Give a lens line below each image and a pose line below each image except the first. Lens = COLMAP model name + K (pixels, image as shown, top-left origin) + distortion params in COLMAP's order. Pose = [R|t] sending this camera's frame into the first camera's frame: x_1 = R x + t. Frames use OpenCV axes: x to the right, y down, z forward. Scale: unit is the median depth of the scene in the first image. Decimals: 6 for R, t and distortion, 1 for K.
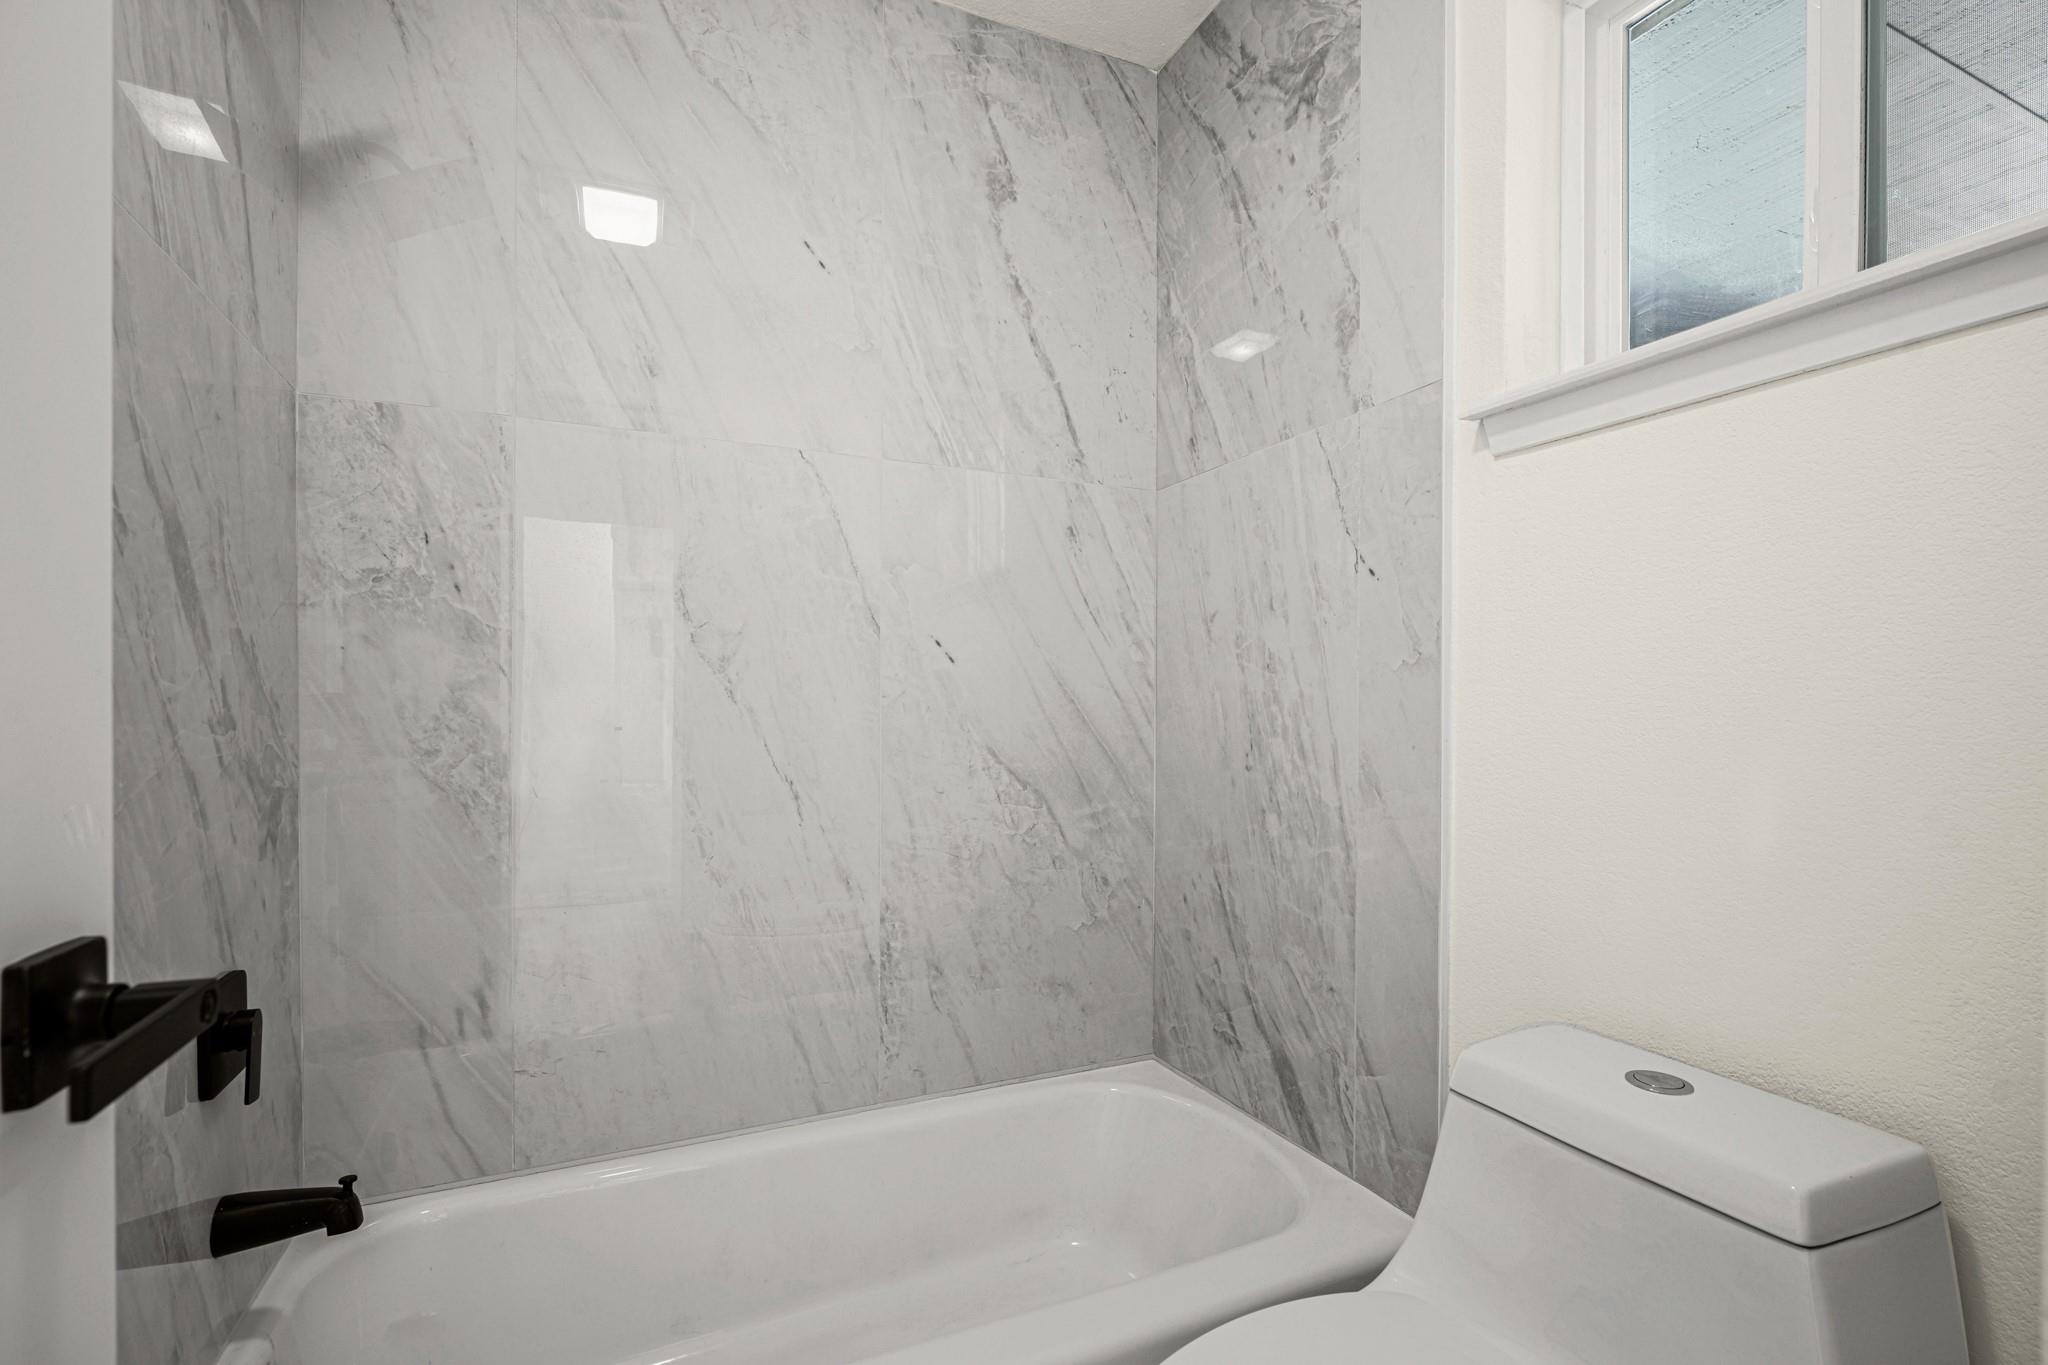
lens RADIAL K [[930.6, 0, 1022.7], [0, 930.6, 696.6], [0, 0, 1]] dist [-0.009475, 0.001602]
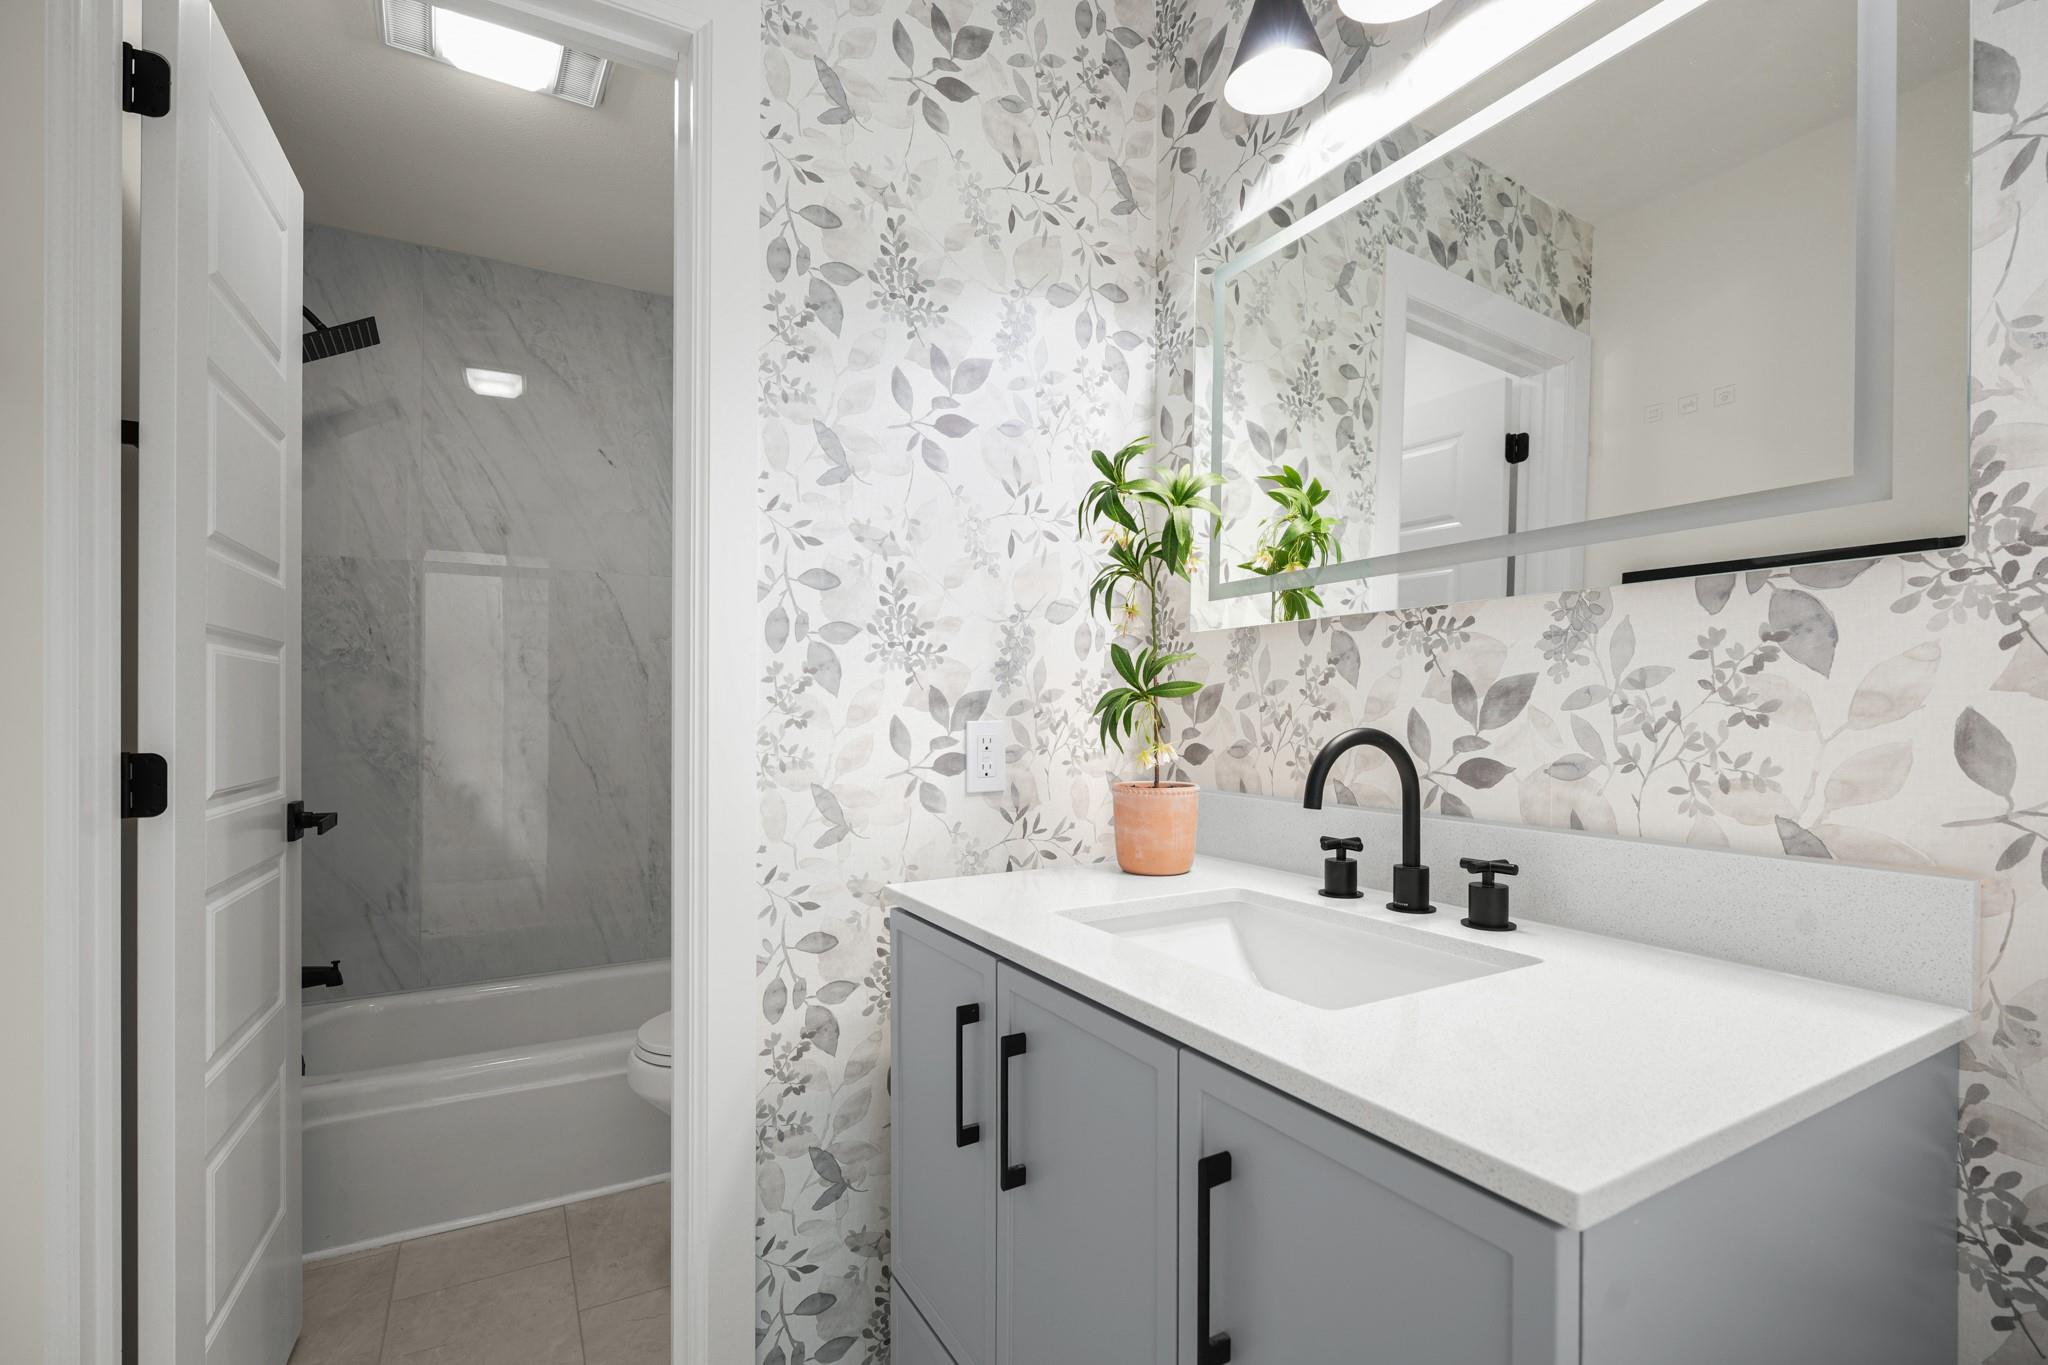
lens RADIAL K [[930.6, 0, 1028.7], [0, 930.6, 698.4], [0, 0, 1]] dist [-0.009475, 0.001602]
pose [[0.991359, 0.000183, 0.131180, 0.375439], [-0.000060, 1.000000, -0.000942, -0.038068], [-0.131180, 0.000926, 0.991358, -0.921851]]
